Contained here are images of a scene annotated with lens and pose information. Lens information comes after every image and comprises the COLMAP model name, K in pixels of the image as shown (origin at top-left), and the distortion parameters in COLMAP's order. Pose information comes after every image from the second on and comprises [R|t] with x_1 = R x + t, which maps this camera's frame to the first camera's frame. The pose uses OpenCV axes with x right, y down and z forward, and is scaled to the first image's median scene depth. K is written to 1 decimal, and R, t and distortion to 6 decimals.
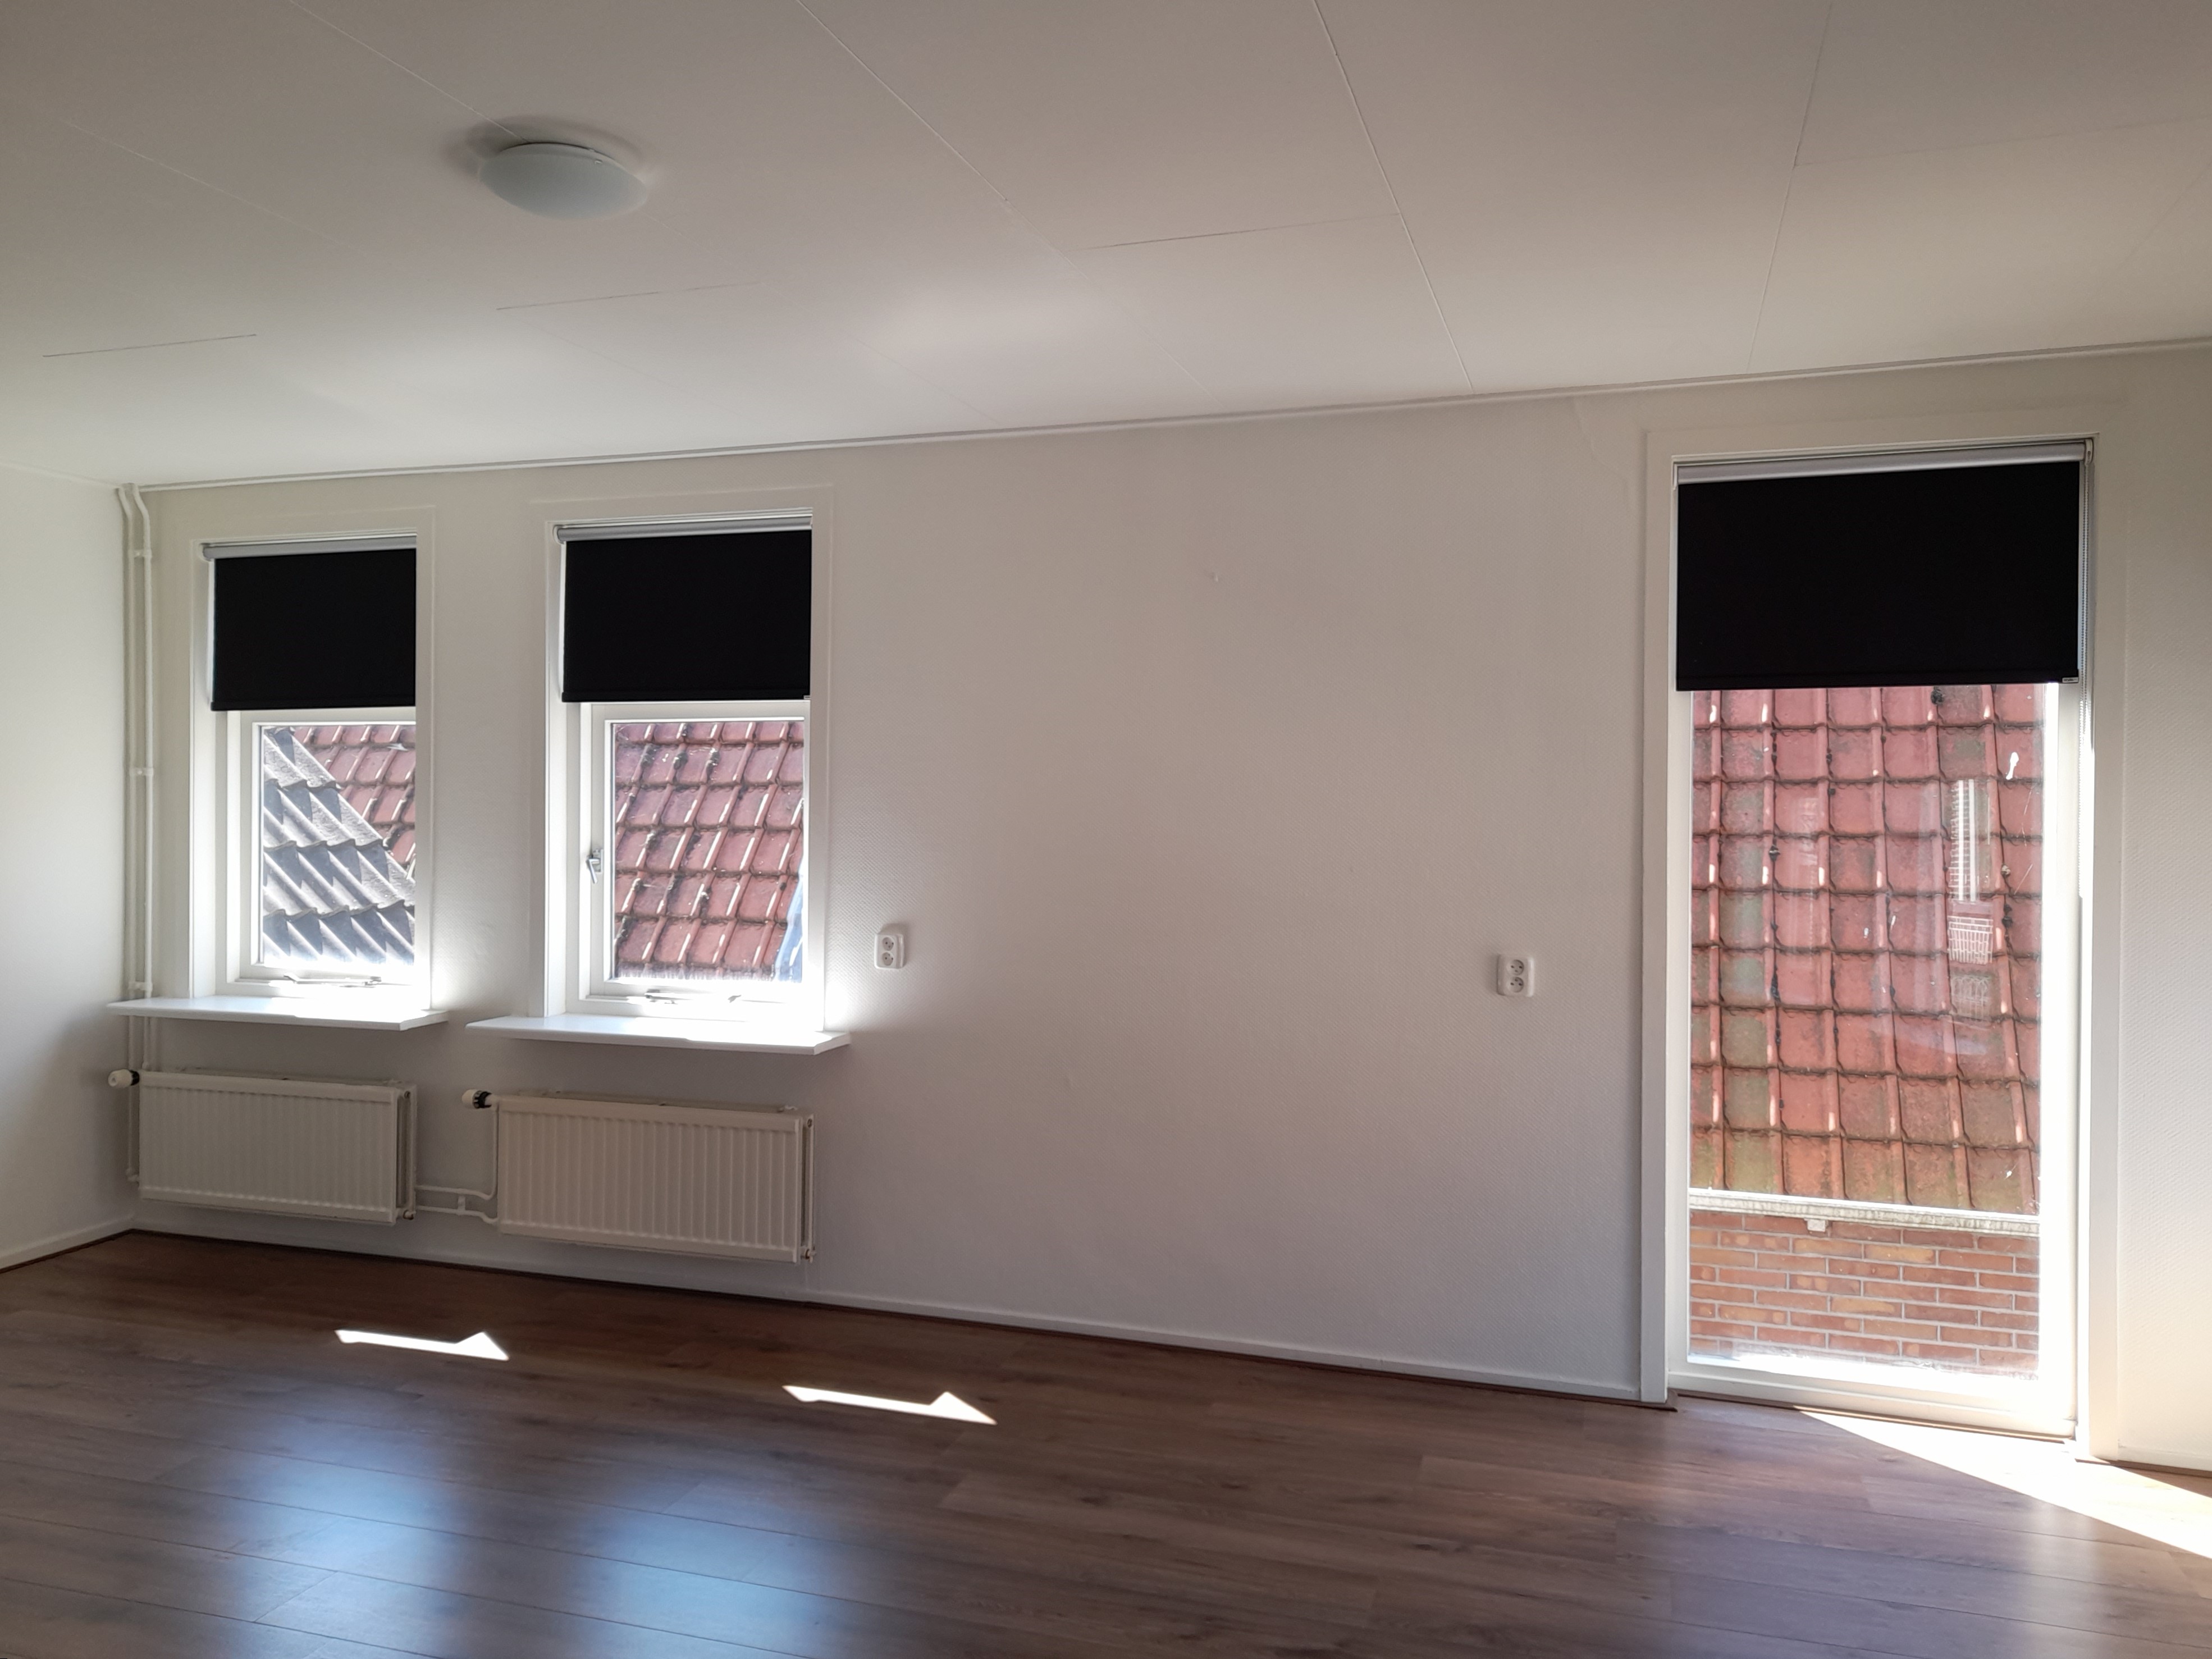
lens RADIAL K [[1654.4, 0, 1104.4], [0, 1654.4, 825.1], [0, 0, 1]] dist [0.035429, -0.002902]
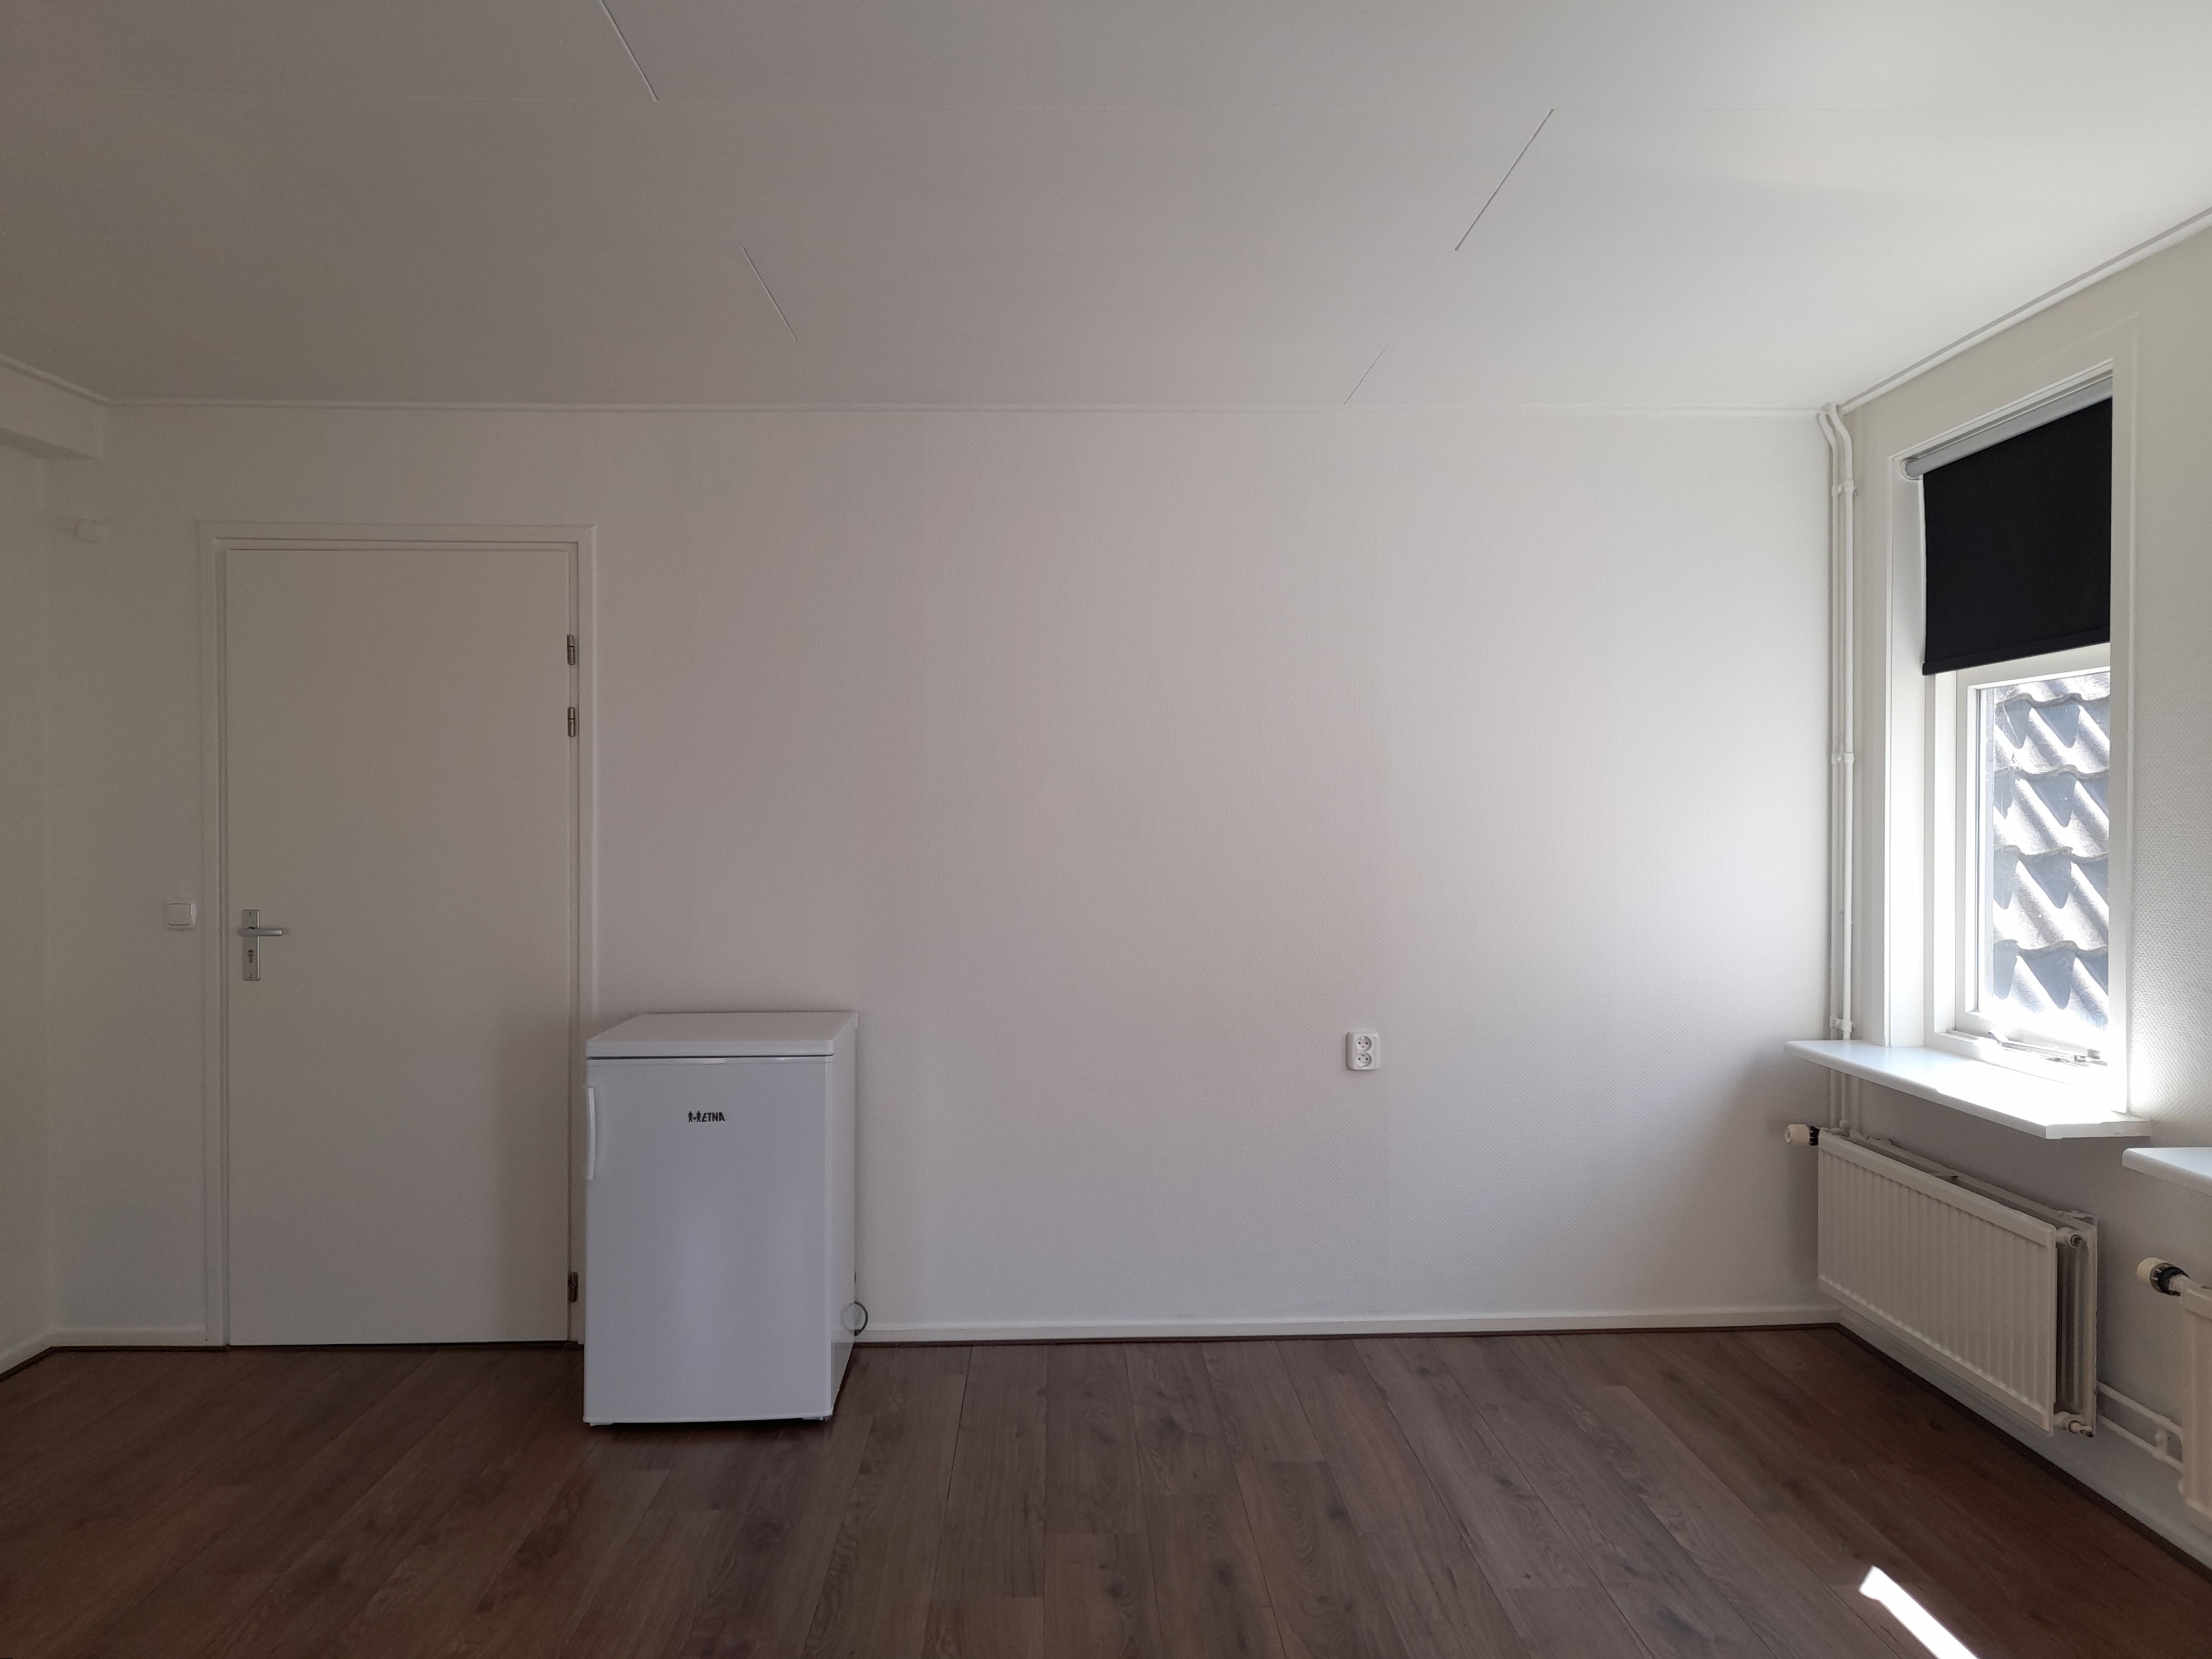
lens RADIAL K [[1654.3, 0, 1106.7], [0, 1654.3, 823.7], [0, 0, 1]] dist [0.035429, -0.002902]
pose [[0.334960, -0.002749, -0.942228, 0.064400], [-0.002269, 0.999990, -0.003724, 0.003765], [0.942230, 0.003385, 0.334950, 0.408833]]
